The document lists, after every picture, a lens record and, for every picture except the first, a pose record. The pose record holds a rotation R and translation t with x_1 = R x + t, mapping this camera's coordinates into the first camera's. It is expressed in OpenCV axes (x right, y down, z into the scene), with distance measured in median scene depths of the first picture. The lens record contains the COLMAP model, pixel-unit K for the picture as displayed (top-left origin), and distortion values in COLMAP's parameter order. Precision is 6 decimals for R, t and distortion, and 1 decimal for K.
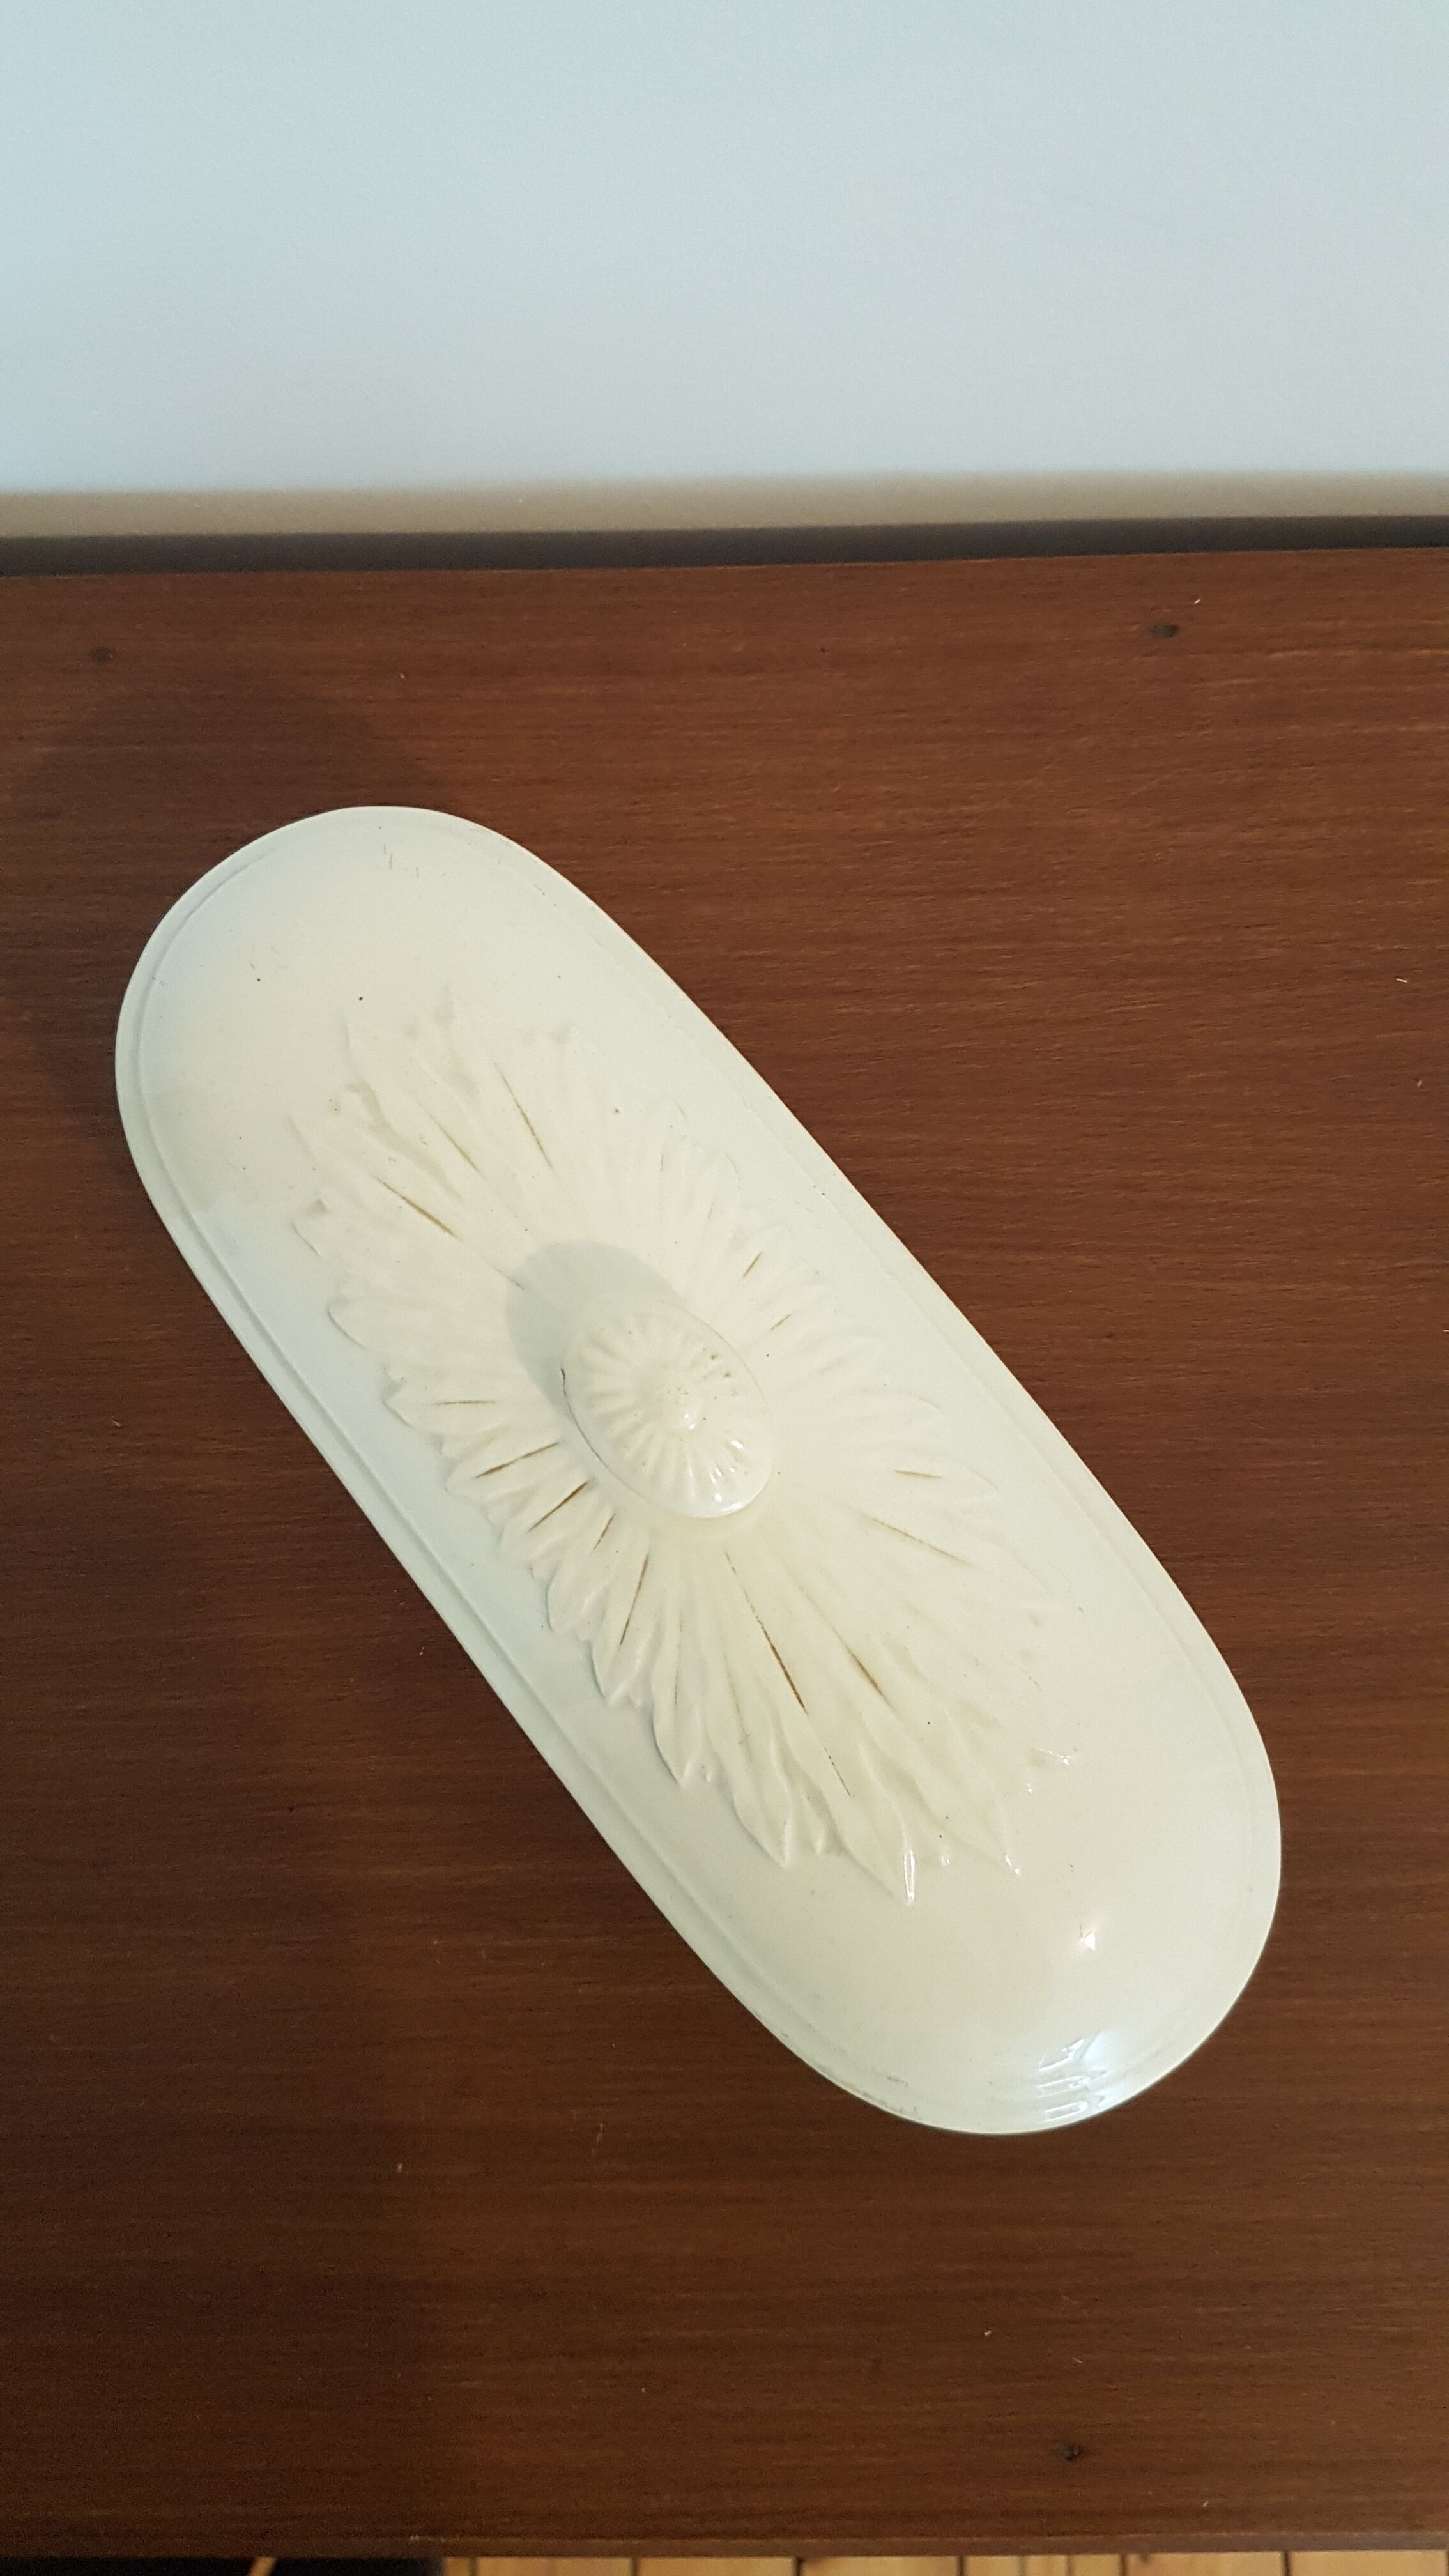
lens RADIAL K [[2142.7, 0, 714.8], [0, 2142.7, 1212.5], [0, 0, 1]] dist [0.332011, -0.831771]
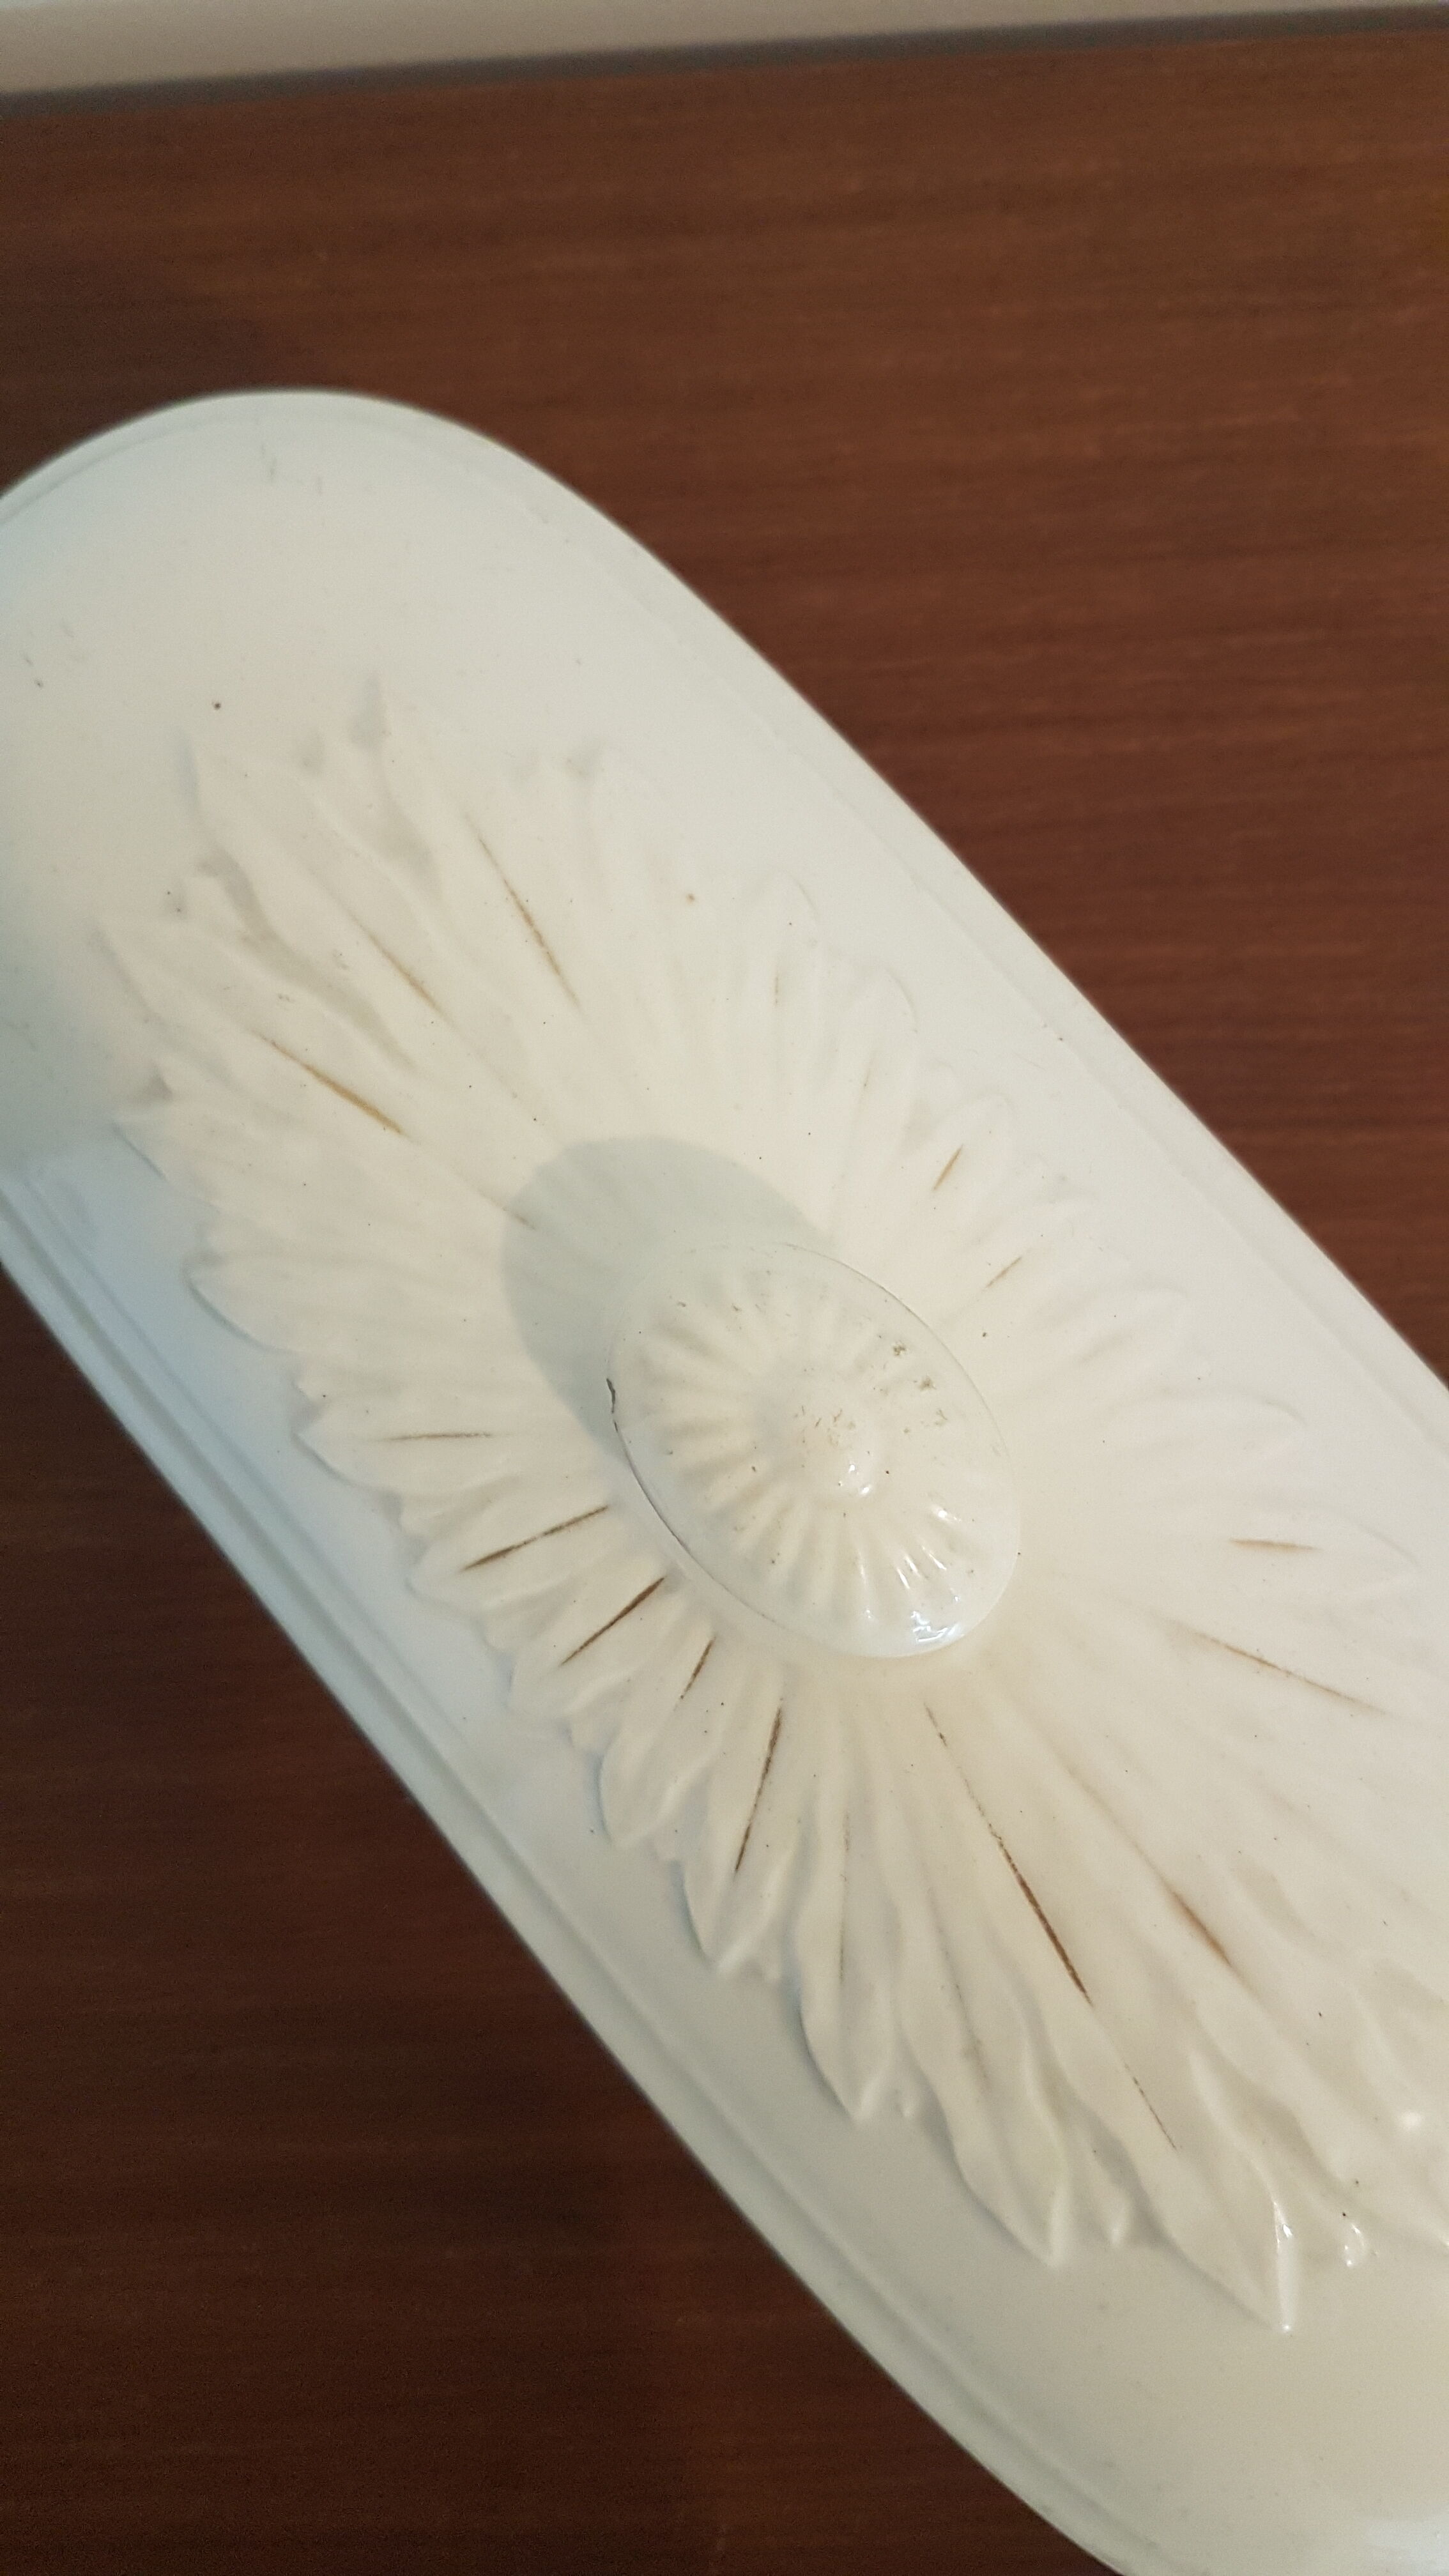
lens RADIAL K [[2142.7, 0, 714.8], [0, 2142.7, 1212.5], [0, 0, 1]] dist [0.332011, -0.831771]
pose [[0.999096, -0.033487, -0.026186, -0.028456], [0.034680, 0.998316, 0.046500, 0.007914], [0.024584, -0.047366, 0.998575, 0.454576]]
